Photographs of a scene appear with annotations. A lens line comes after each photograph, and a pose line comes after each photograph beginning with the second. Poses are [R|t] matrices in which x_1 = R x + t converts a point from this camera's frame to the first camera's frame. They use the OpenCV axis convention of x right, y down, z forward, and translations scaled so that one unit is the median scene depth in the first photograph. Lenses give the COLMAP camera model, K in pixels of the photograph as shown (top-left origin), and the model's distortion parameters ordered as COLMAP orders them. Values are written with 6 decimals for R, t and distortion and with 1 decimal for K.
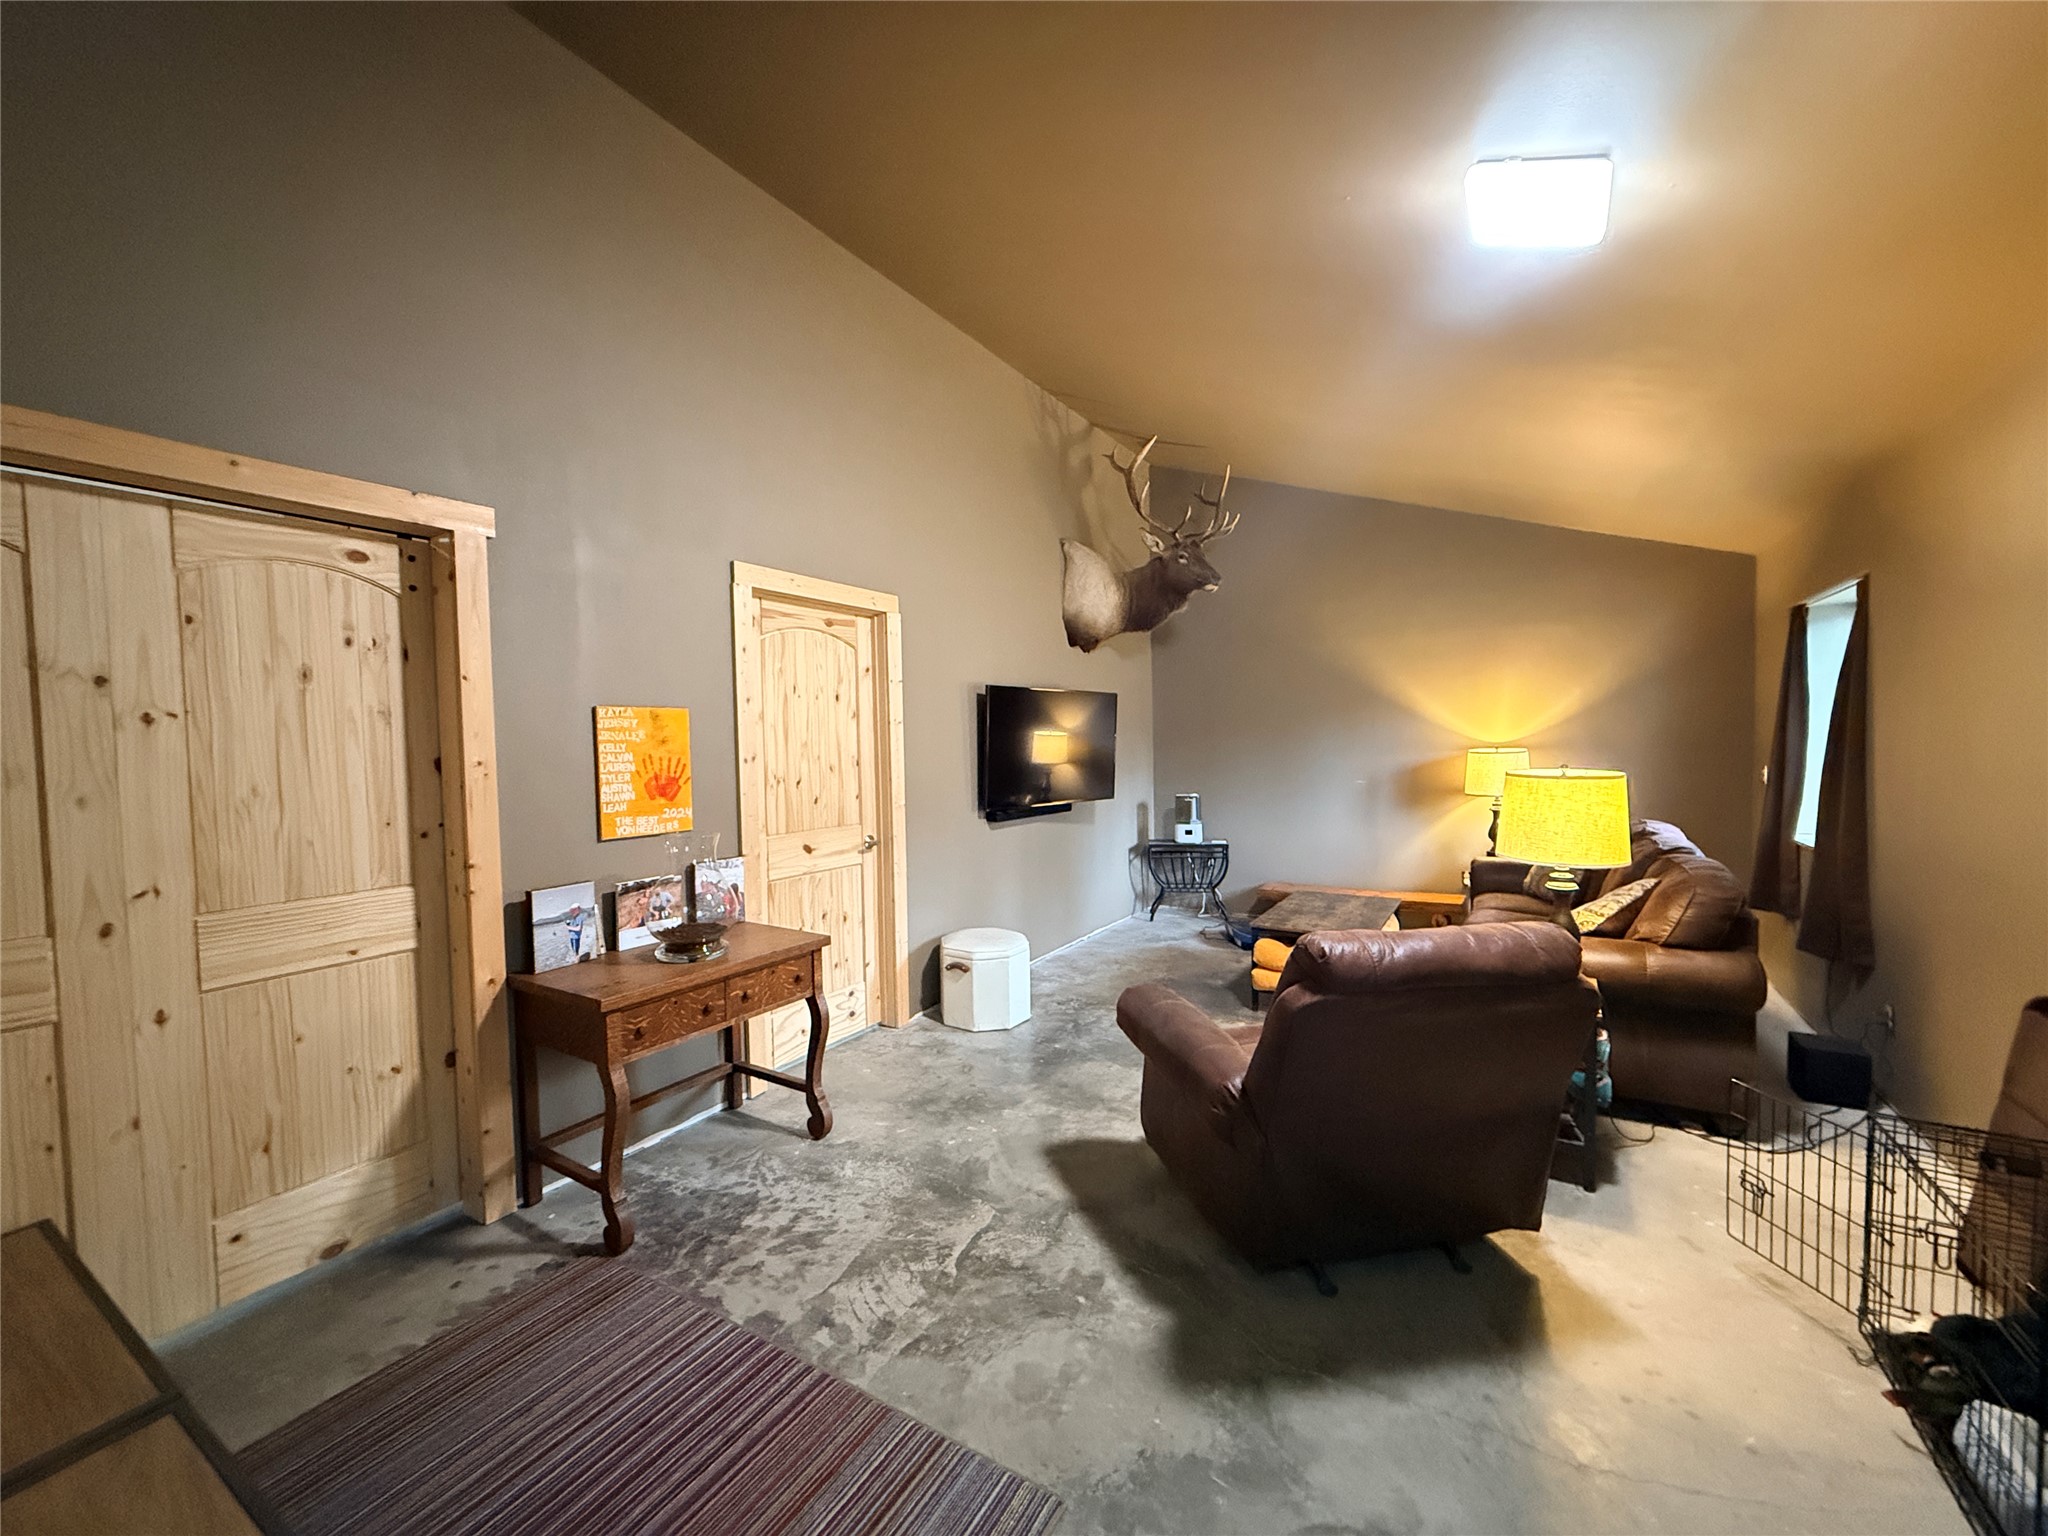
lens RADIAL K [[809.0, 0, 1019.4], [0, 809.0, 773.5], [0, 0, 1]] dist [0.000889, -0.000504]
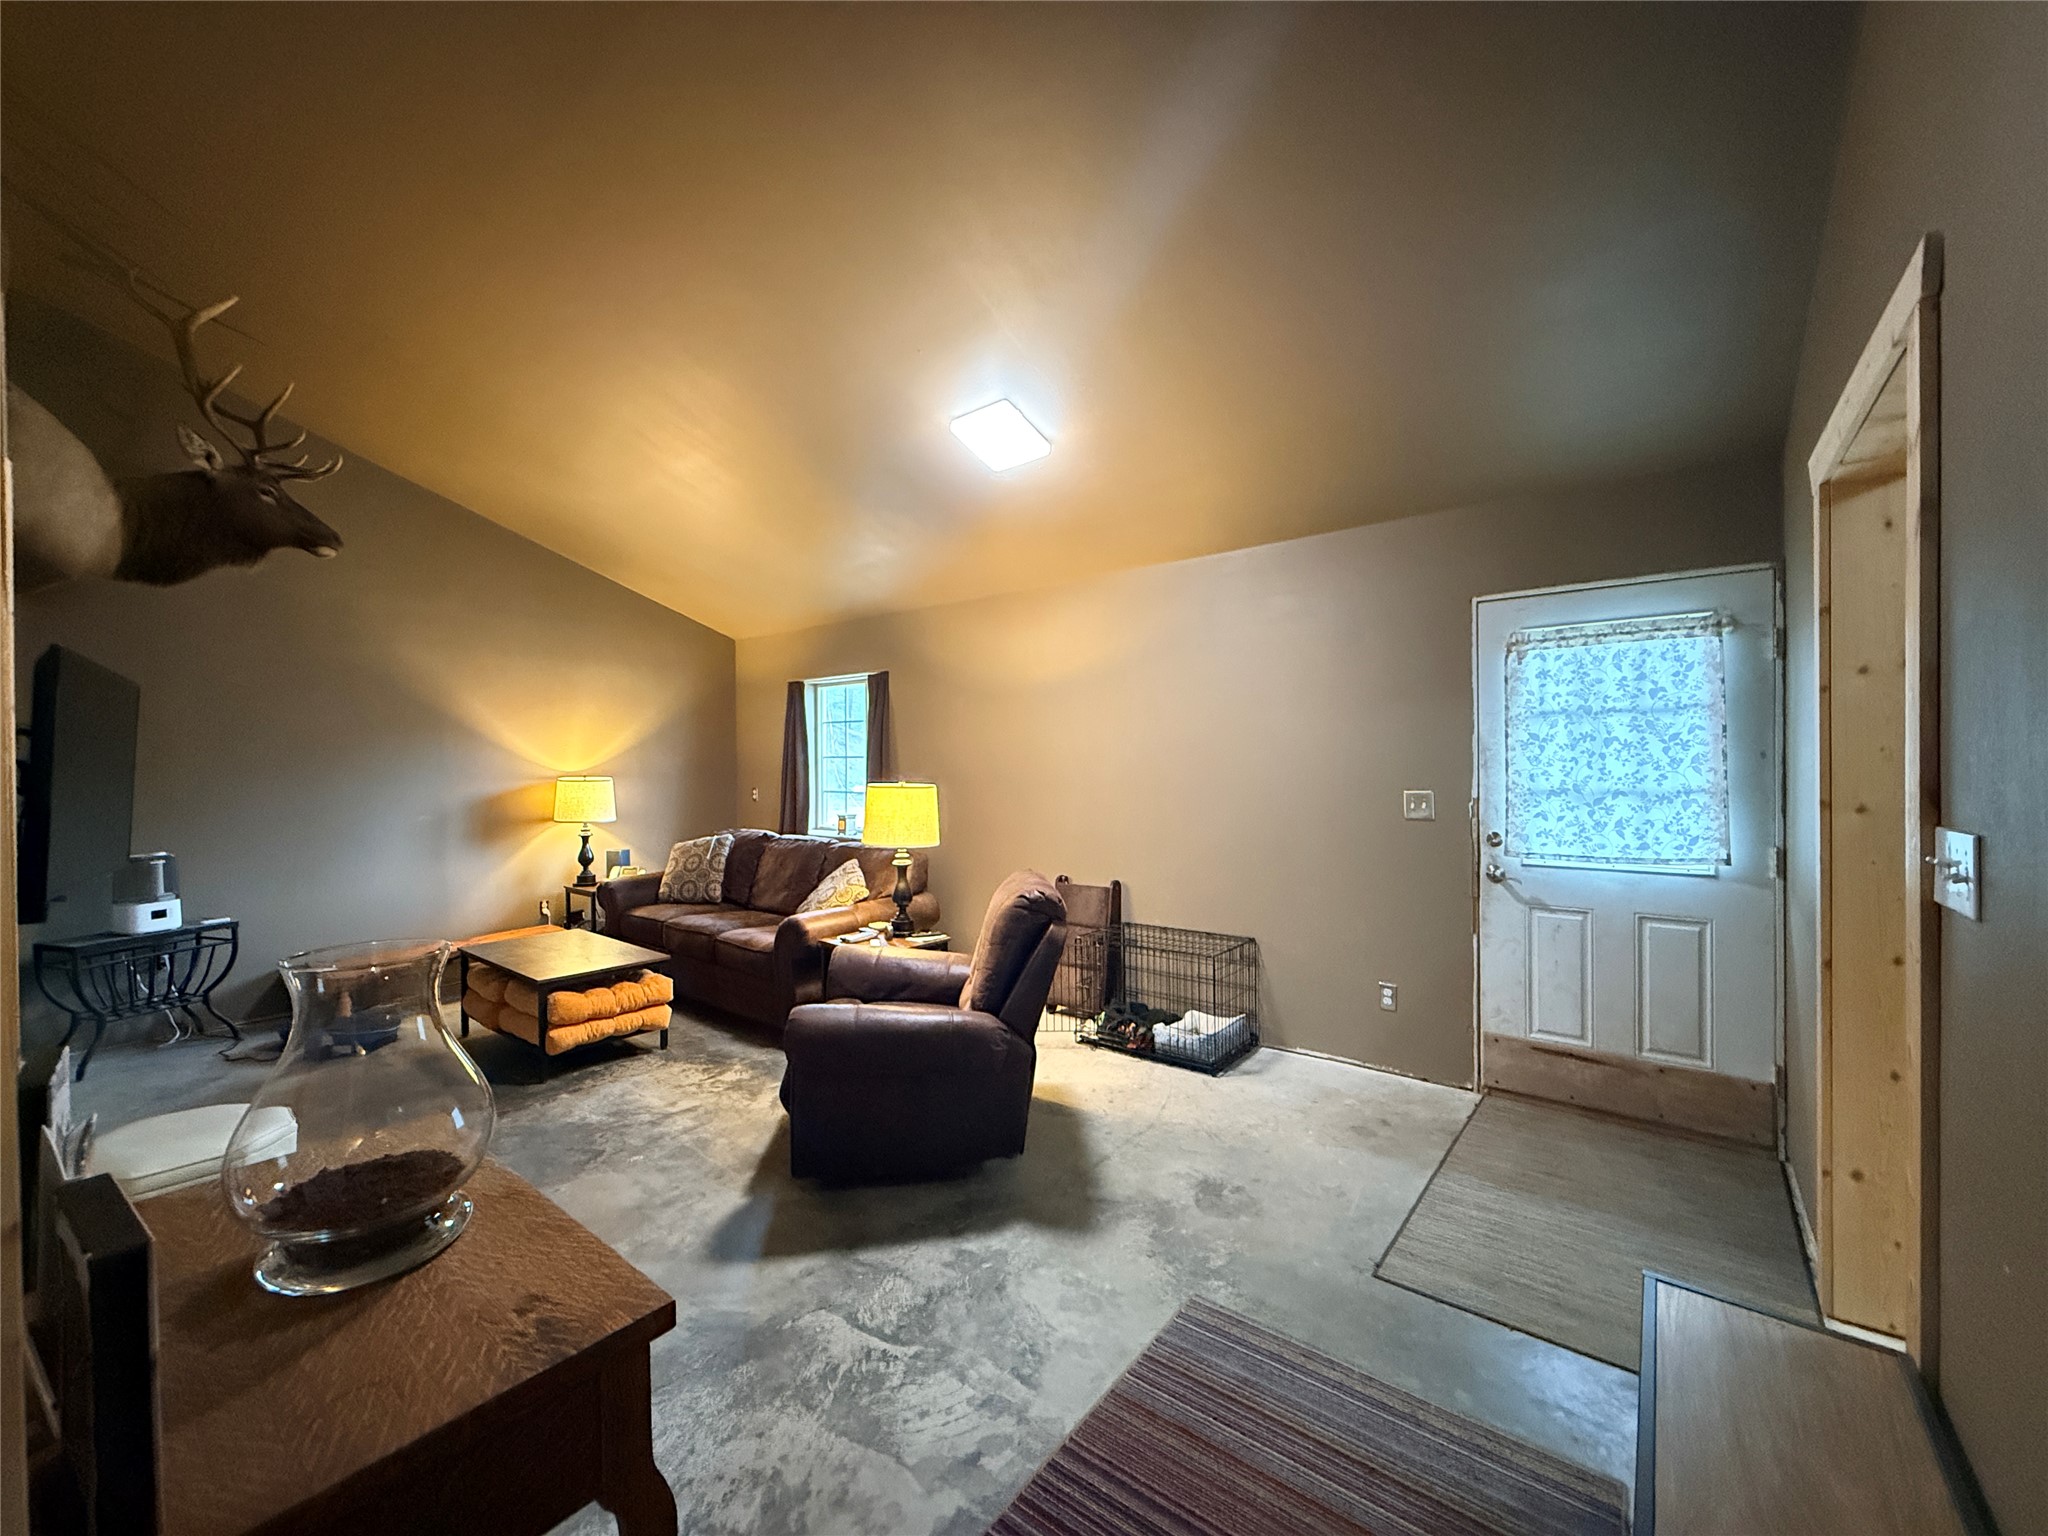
lens RADIAL K [[809.0, 0, 1024.2], [0, 809.0, 770.8], [0, 0, 1]] dist [0.000889, -0.000504]
pose [[0.121852, 0.006791, 0.992525, -0.893399], [0.047359, 0.998798, -0.012649, 0.003846], [-0.991418, 0.048546, 0.121383, 0.703652]]
